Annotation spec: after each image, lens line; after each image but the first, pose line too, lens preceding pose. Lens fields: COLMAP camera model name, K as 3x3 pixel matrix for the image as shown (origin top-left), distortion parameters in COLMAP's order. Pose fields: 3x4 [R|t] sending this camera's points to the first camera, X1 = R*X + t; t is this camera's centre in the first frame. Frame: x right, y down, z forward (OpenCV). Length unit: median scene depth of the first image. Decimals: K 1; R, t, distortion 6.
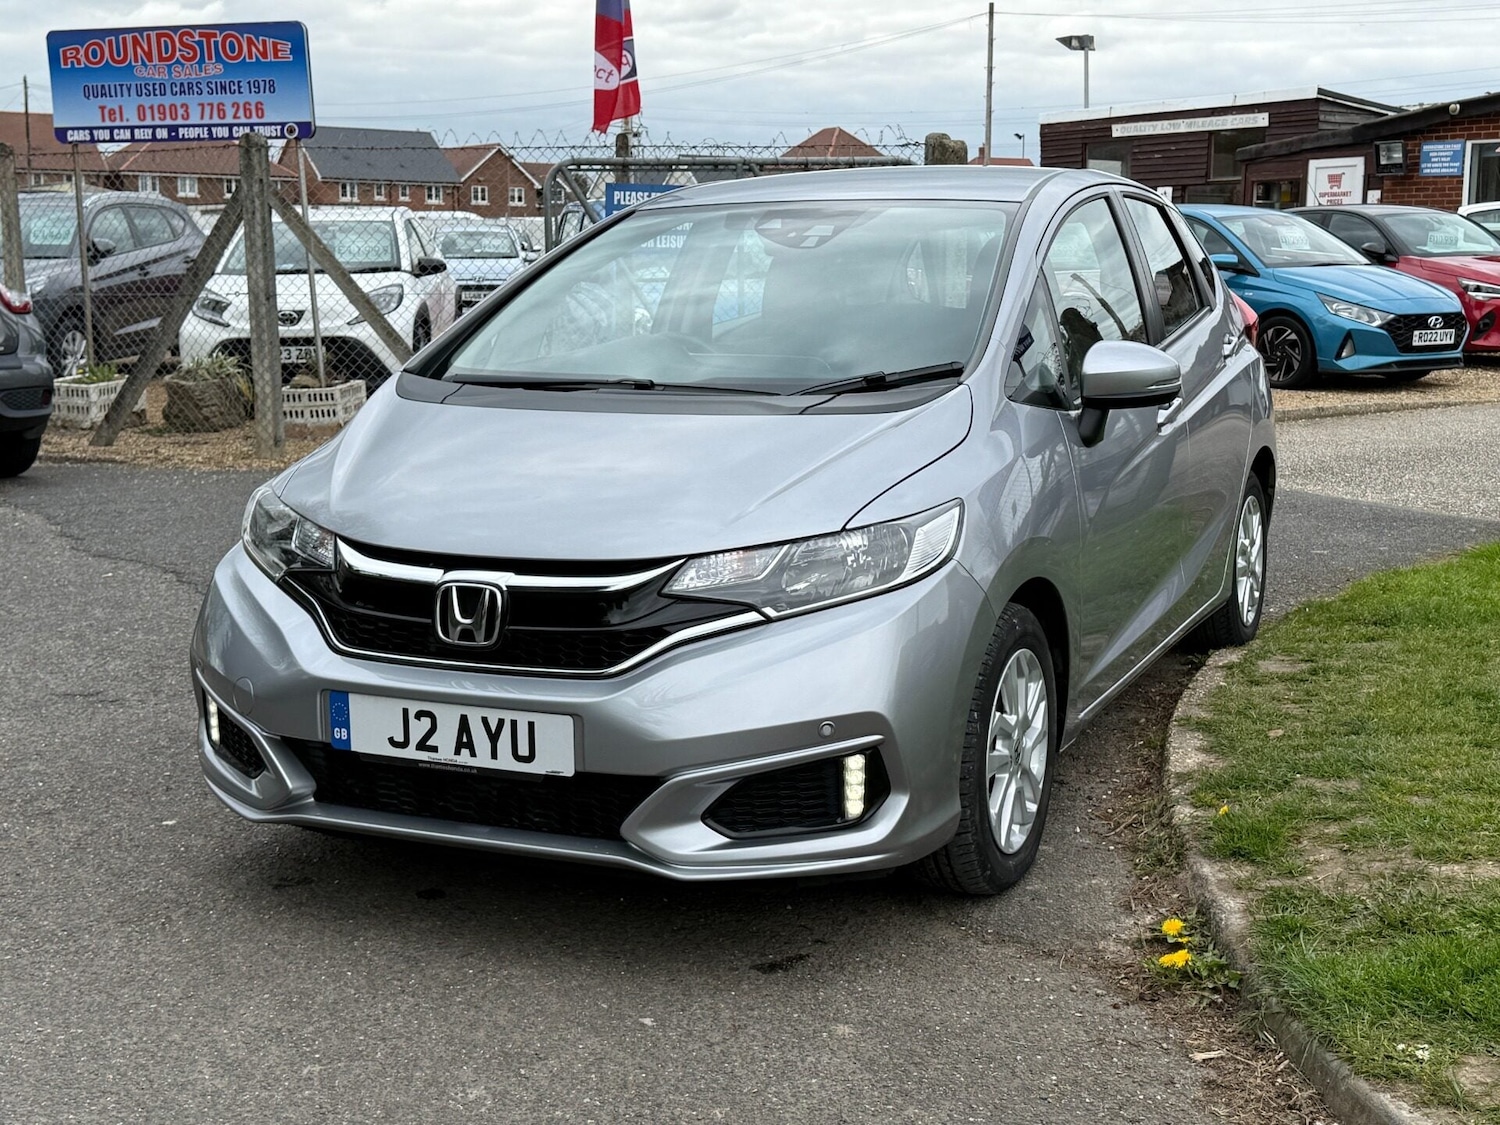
lens RADIAL K [[1937.1, 0, 750.0], [0, 1937.1, 562.5], [0, 0, 1]] dist [0.211362, -0.488421]
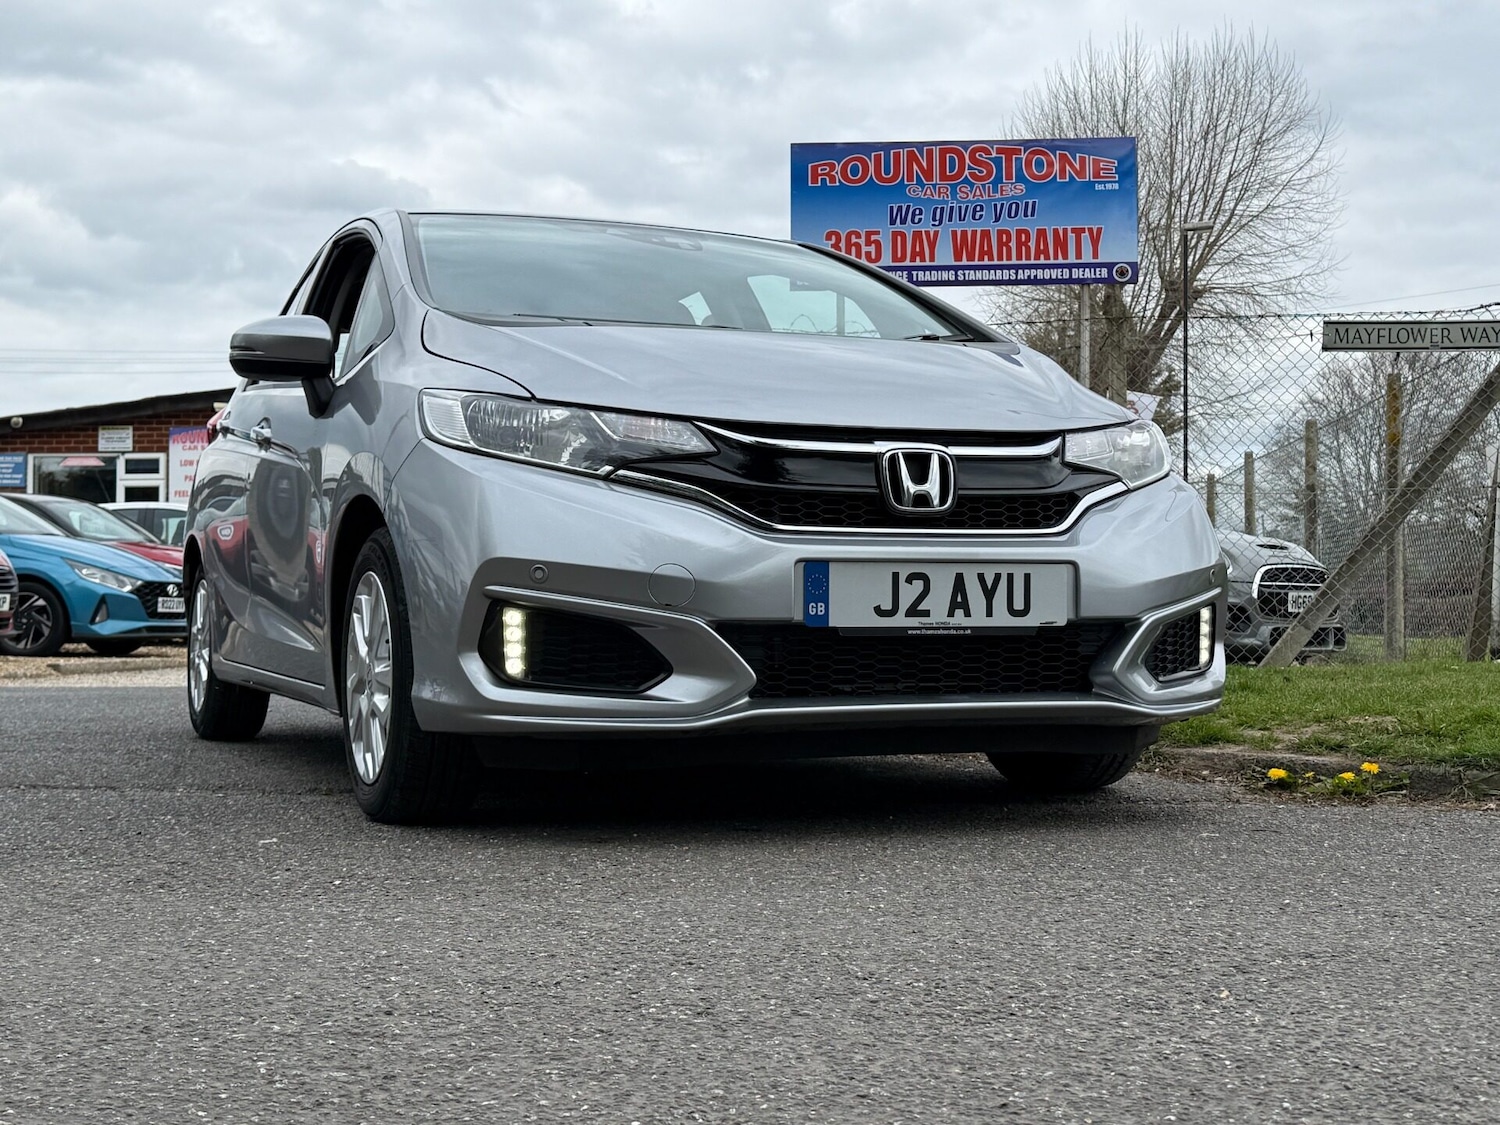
lens RADIAL K [[1937.1, 0, 750.0], [0, 1937.1, 562.5], [0, 0, 1]] dist [0.211362, -0.488421]
pose [[0.674021, 0.025110, 0.738285, -0.773881], [0.117250, 0.983116, -0.140482, 0.163167], [-0.729347, 0.181252, 0.659697, 0.359462]]
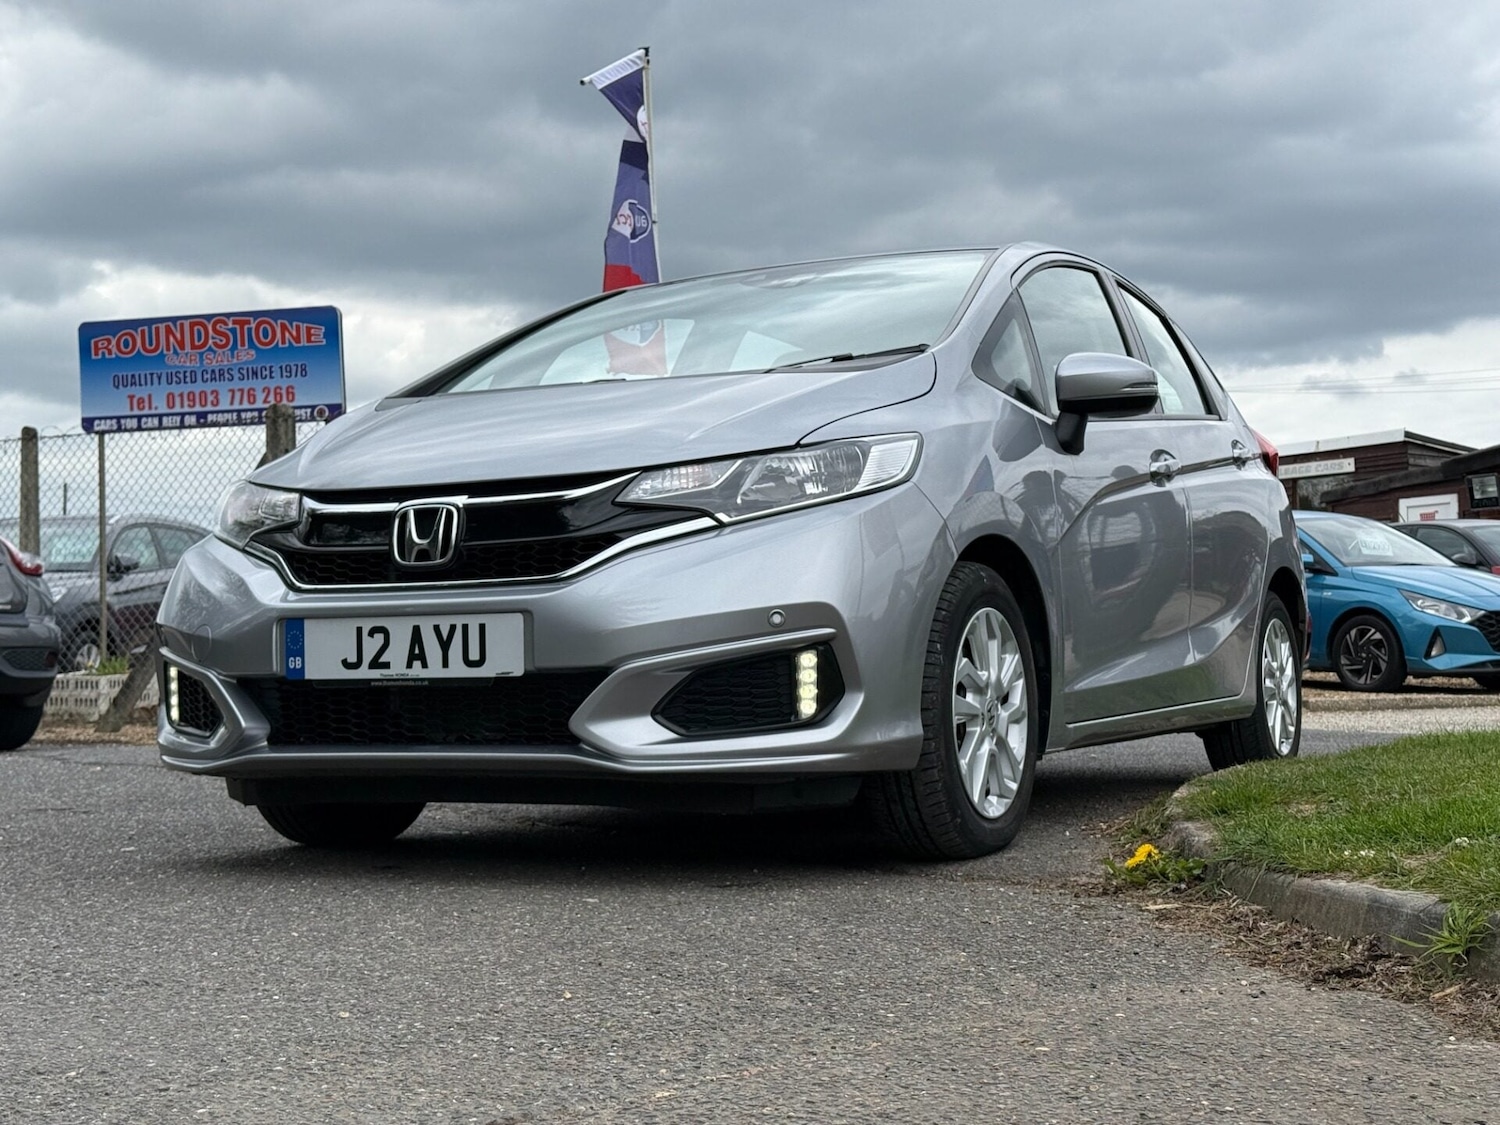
lens RADIAL K [[2119.0, 0, 756.6], [0, 2119.0, 567.4], [0, 0, 1]] dist [0.160175, -0.203535]
pose [[0.999436, -0.010840, -0.031768, 0.051092], [0.004109, 0.978814, -0.204711, 0.225423], [0.033314, 0.204465, 0.978307, -0.052870]]
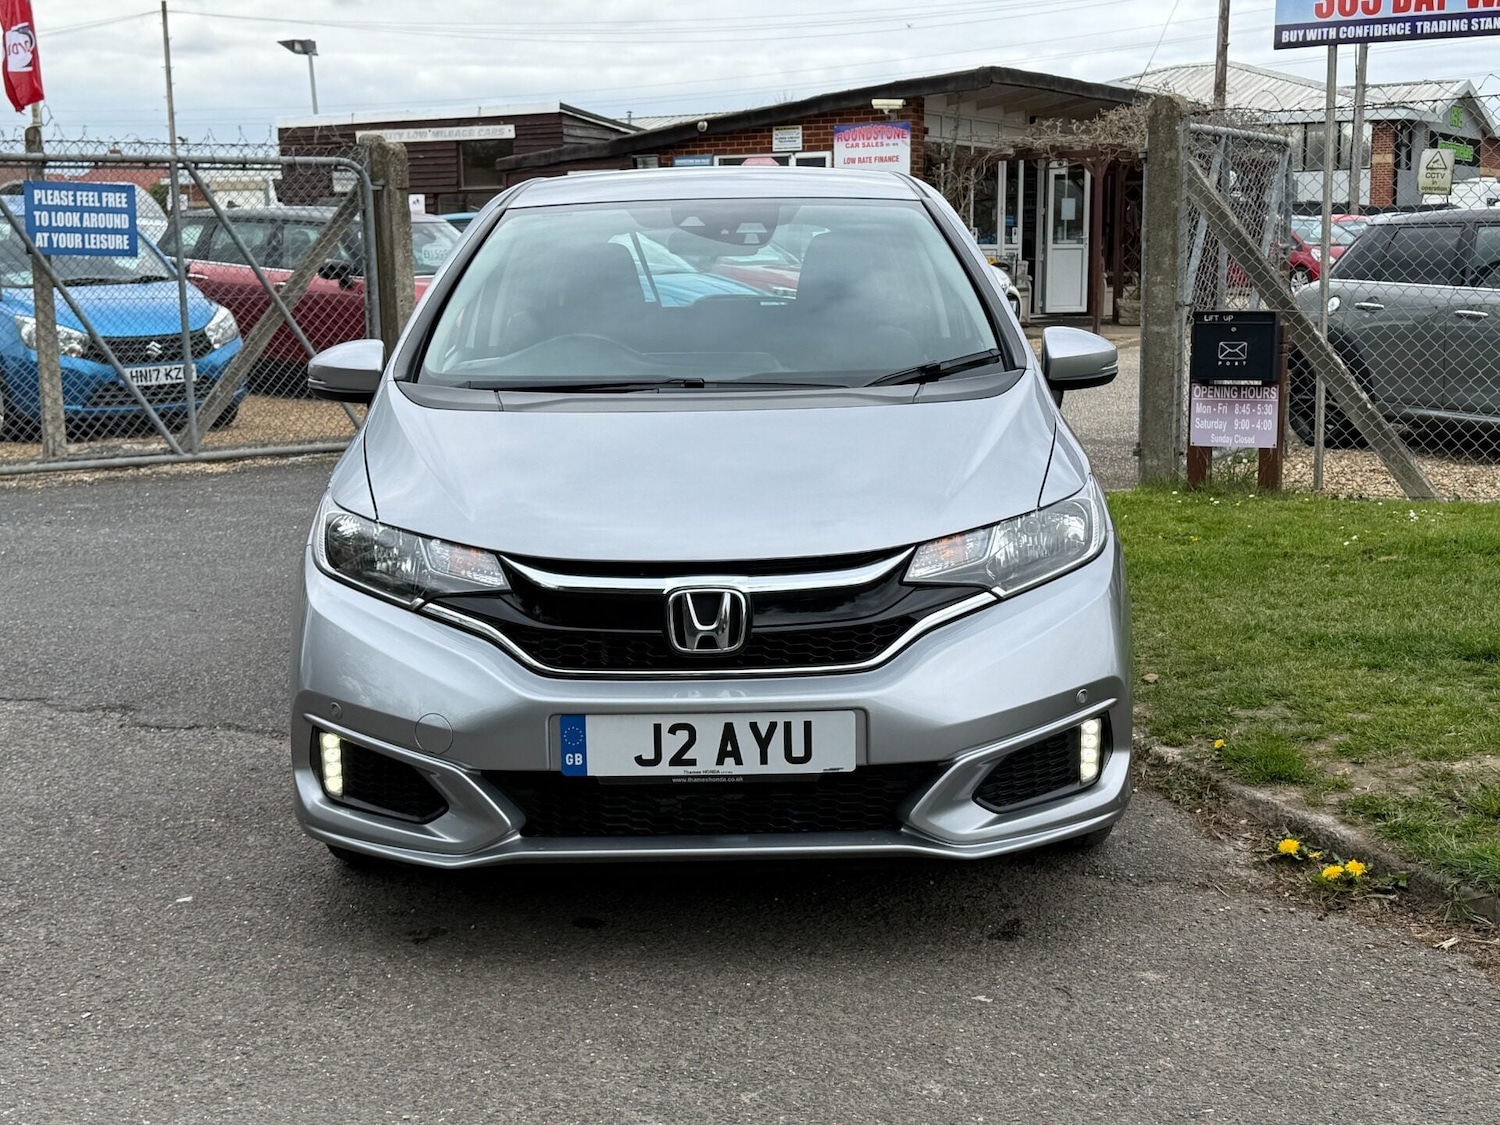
lens RADIAL K [[1937.1, 0, 750.0], [0, 1937.1, 562.5], [0, 0, 1]] dist [0.211362, -0.488421]
pose [[0.908550, -0.076275, 0.410753, -0.438489], [0.077989, 0.996874, 0.012610, -0.010912], [-0.410431, 0.020577, 0.911659, 0.090241]]
